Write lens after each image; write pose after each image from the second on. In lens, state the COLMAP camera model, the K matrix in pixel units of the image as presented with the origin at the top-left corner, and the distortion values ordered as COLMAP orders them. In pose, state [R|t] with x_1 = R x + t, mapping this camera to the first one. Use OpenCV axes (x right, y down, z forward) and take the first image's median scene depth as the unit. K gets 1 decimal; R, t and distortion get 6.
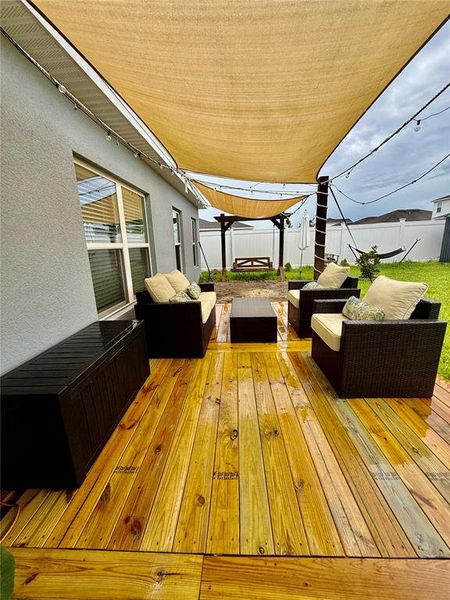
lens RADIAL K [[245.8, 0, 225.0], [0, 245.8, 300.0], [0, 0, 1]] dist [-0.000321, 0.000109]
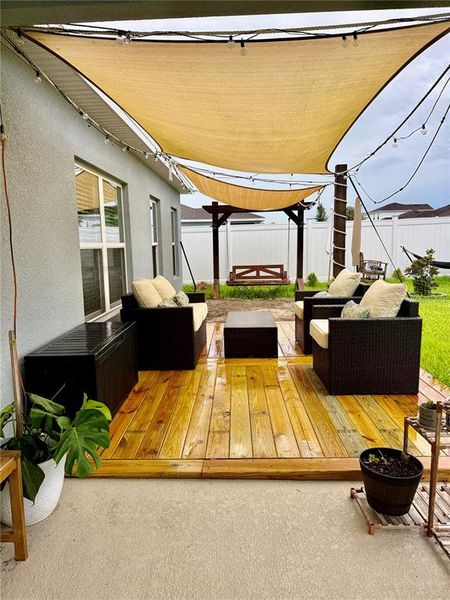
lens RADIAL K [[404.6, 0, 225.0], [0, 404.6, 300.0], [0, 0, 1]] dist [0.068247, -0.000333]
pose [[0.999733, 0.012055, 0.019694, -0.006176], [-0.010279, 0.996075, -0.087917, 0.093979], [-0.020676, 0.087691, 0.995933, -0.430194]]
